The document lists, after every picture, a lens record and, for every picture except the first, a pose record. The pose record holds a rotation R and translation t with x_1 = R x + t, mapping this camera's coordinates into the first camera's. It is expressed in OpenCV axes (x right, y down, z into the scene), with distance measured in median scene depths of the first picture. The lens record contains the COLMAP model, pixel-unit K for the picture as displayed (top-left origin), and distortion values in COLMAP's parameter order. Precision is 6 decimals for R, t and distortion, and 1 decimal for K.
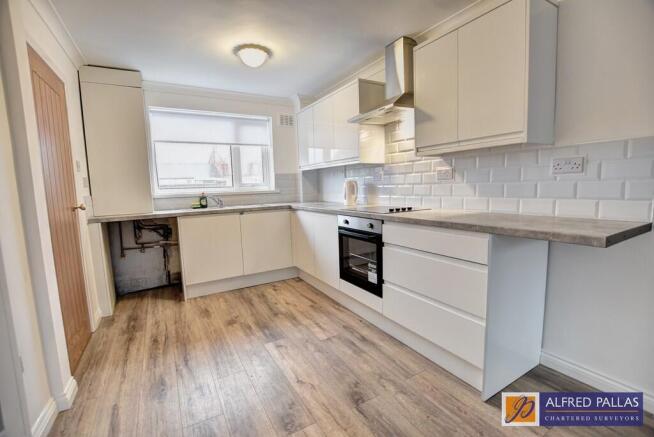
lens RADIAL K [[291.4, 0, 327.5], [0, 291.4, 217.7], [0, 0, 1]] dist [-0.033169, -0.000222]
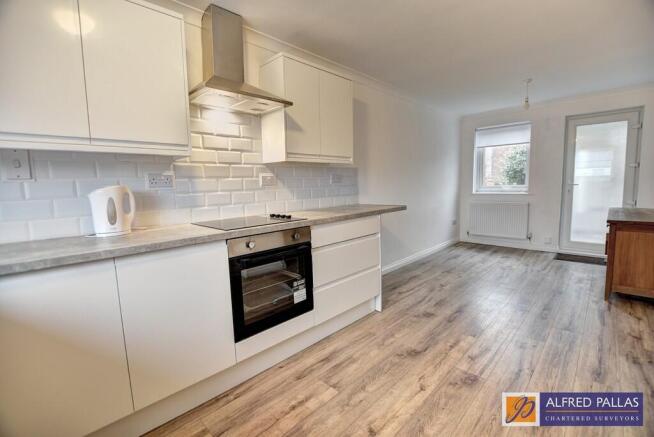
lens RADIAL K [[291.4, 0, 328.5], [0, 291.4, 217.4], [0, 0, 1]] dist [-0.033169, -0.000222]
pose [[-0.269687, -0.064526, 0.960784, -0.684193], [0.145842, 0.983506, 0.106989, -0.102485], [-0.951840, 0.168976, -0.255828, 1.112328]]
